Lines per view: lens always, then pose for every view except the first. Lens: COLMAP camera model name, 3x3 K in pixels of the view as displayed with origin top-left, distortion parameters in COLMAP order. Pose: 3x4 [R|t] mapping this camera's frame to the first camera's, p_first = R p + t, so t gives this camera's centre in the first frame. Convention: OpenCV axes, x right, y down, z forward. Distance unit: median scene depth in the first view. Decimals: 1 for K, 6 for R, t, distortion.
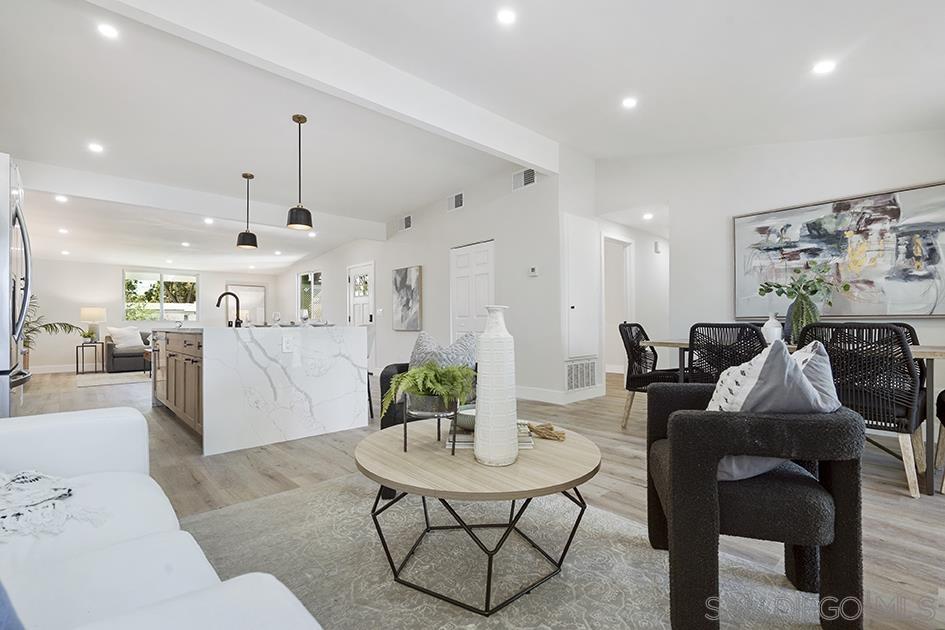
lens RADIAL K [[432.5, 0, 465.7], [0, 432.5, 321.3], [0, 0, 1]] dist [-0.000987, -0.000045]
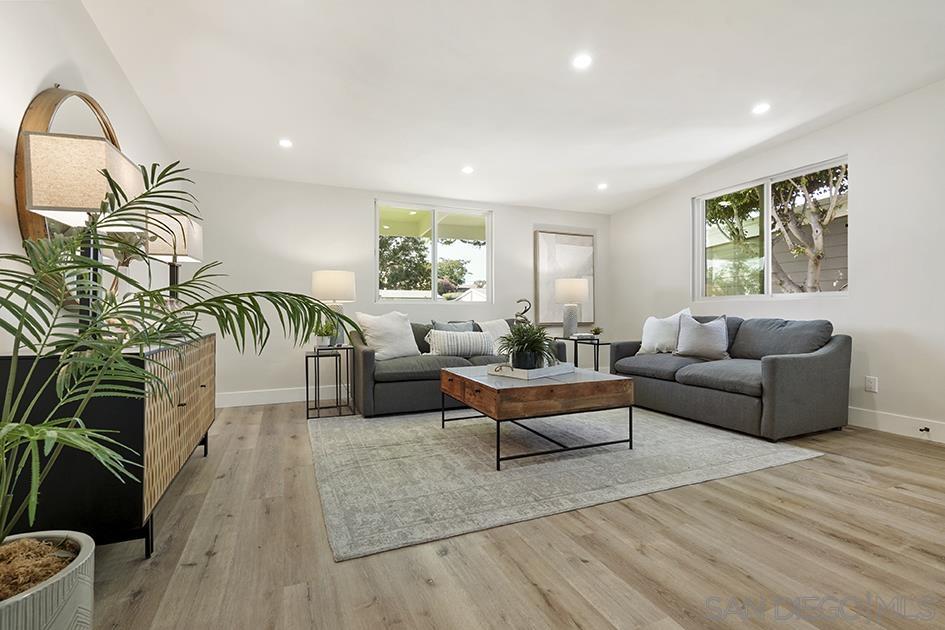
lens RADIAL K [[429.9, 0, 469.5], [0, 429.9, 312.4], [0, 0, 1]] dist [-0.000688, -0.000024]
pose [[0.944201, 0.003015, -0.329356, -0.557902], [0.000310, 0.999950, 0.010042, 0.008082], [0.329370, -0.009584, 0.944152, 0.595958]]
